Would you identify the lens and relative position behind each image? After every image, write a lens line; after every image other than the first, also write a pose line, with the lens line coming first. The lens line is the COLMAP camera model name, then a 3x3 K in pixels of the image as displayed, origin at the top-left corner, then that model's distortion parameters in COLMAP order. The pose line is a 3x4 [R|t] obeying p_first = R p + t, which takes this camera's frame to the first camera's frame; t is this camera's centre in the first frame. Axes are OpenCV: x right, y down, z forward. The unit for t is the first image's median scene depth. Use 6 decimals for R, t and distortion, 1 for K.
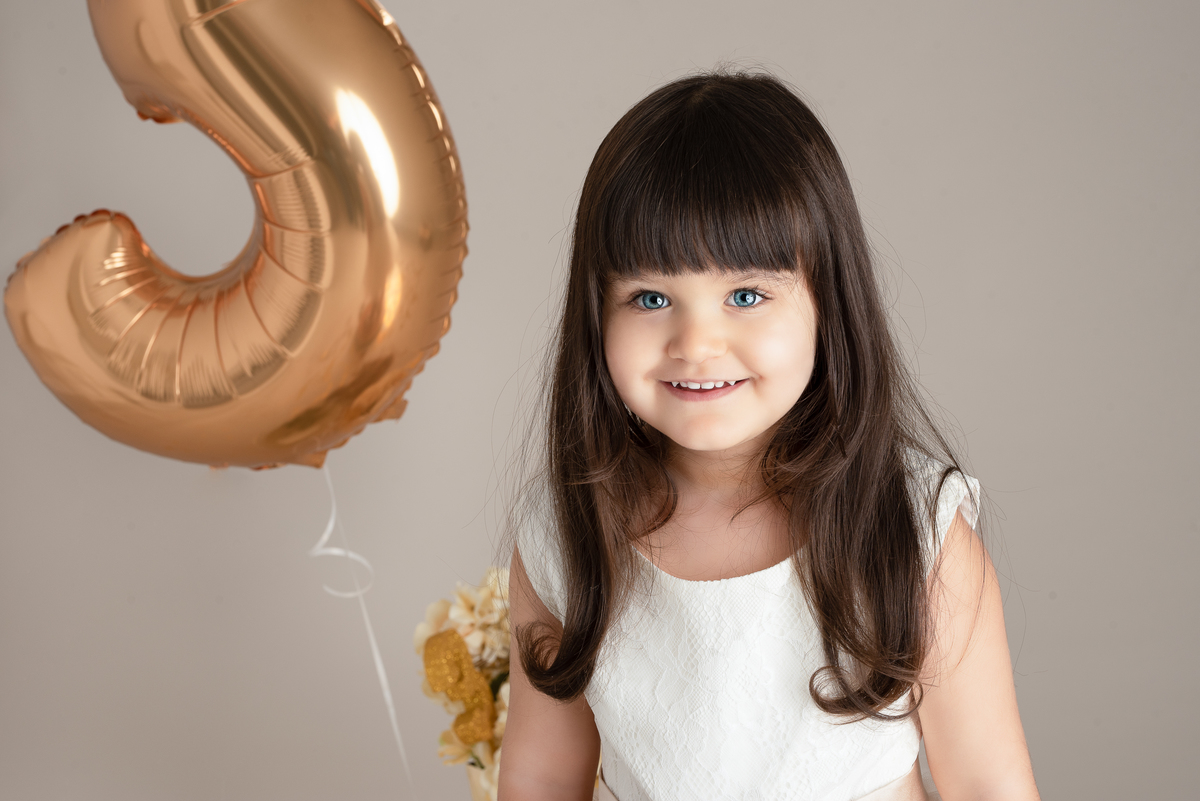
lens RADIAL K [[3041.8, 0, 601.2], [0, 3041.8, 402.1], [0, 0, 1]] dist [-0.025945, 0.000000]
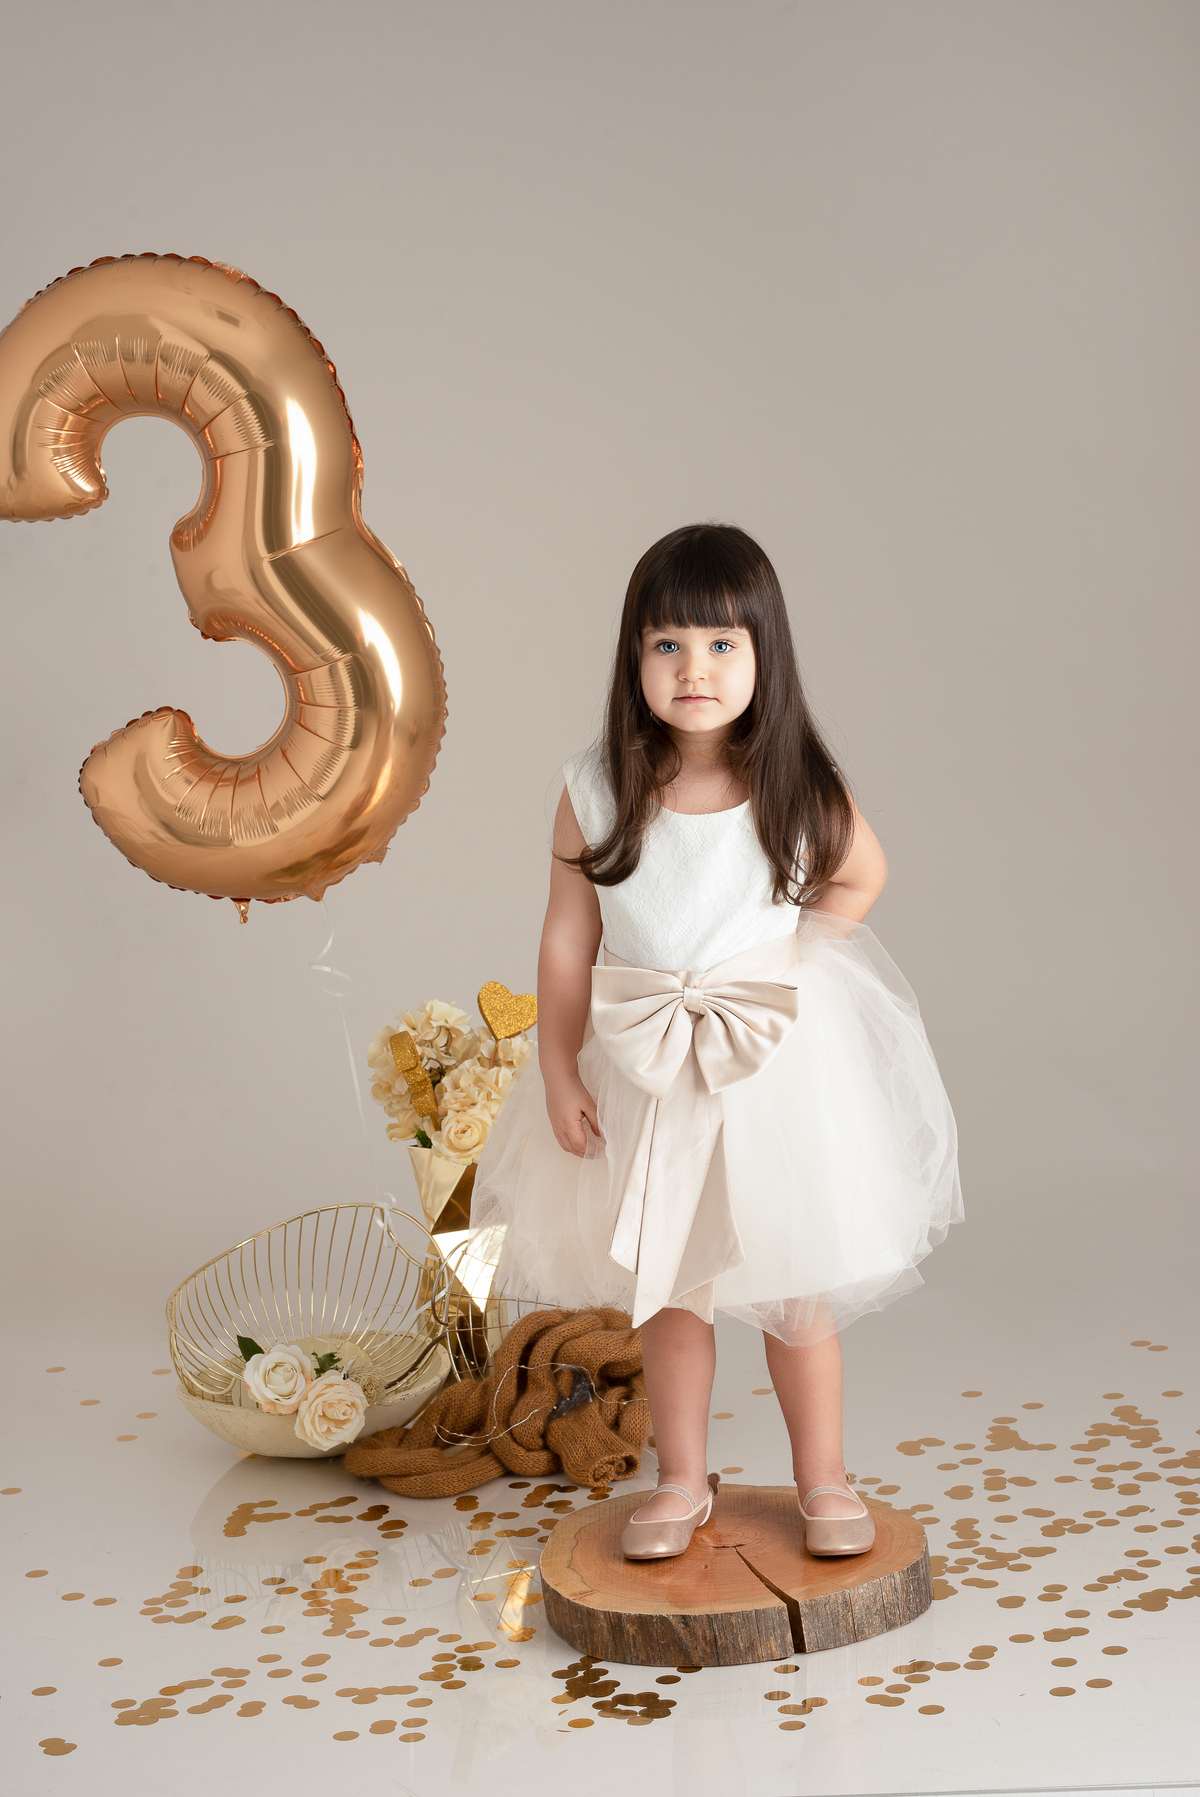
lens RADIAL K [[4555.2, 0, 598.9], [0, 4555.2, 840.9], [0, 0, 1]] dist [-0.025945, 0.000000]
pose [[0.989497, 0.021382, 0.142966, -0.284801], [0.003491, 0.985177, -0.171506, 0.376952], [-0.144514, 0.170204, 0.974755, -1.098602]]
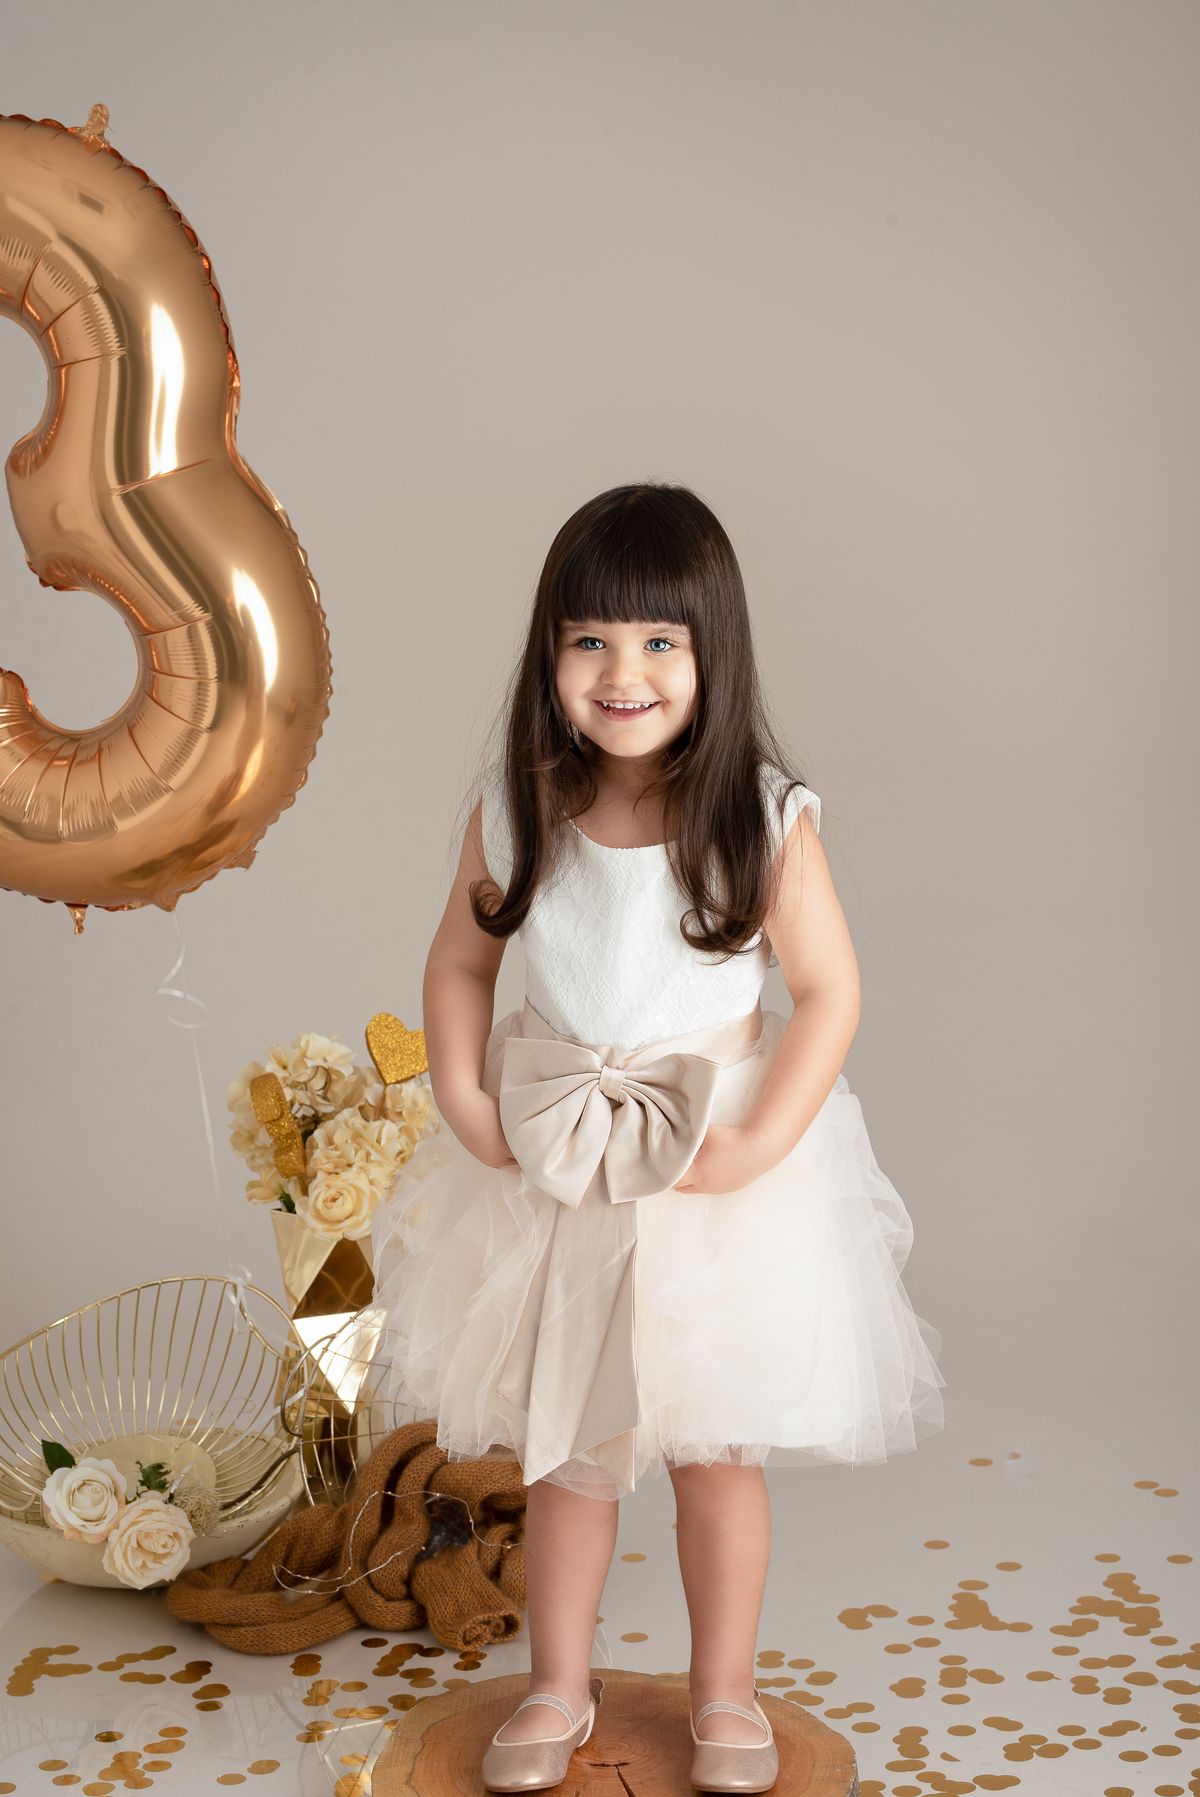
lens RADIAL K [[4555.2, 0, 586.3], [0, 4555.2, 897.9], [0, 0, 1]] dist [-0.025945, 0.000000]
pose [[0.989904, 0.062594, 0.127166, -0.169019], [-0.046731, 0.991168, -0.124107, 0.237120], [-0.133811, 0.116911, 0.984087, -0.724022]]
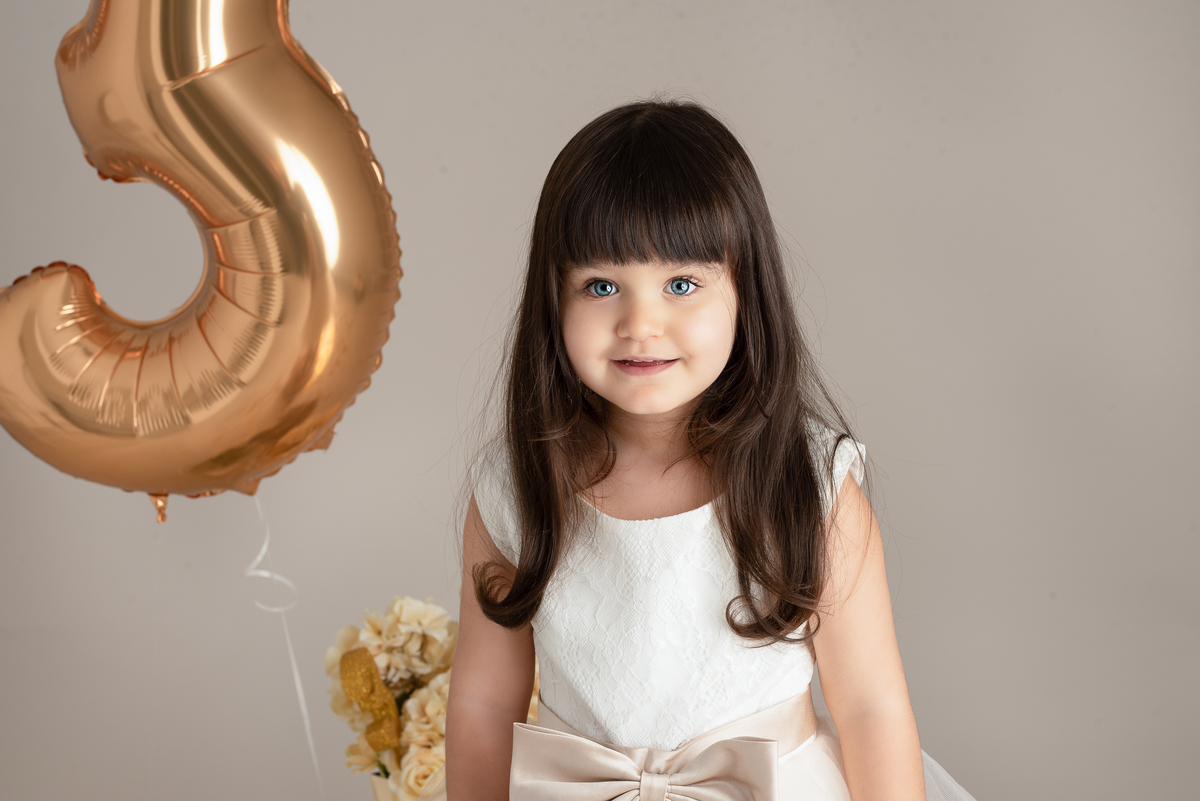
lens RADIAL K [[3041.8, 0, 610.3], [0, 3041.8, 398.6], [0, 0, 1]] dist [-0.025945, 0.000000]
pose [[0.997337, 0.023989, 0.068868, -0.042603], [-0.019478, 0.997666, -0.065441, 0.061793], [-0.070277, 0.063926, 0.995477, -0.134867]]
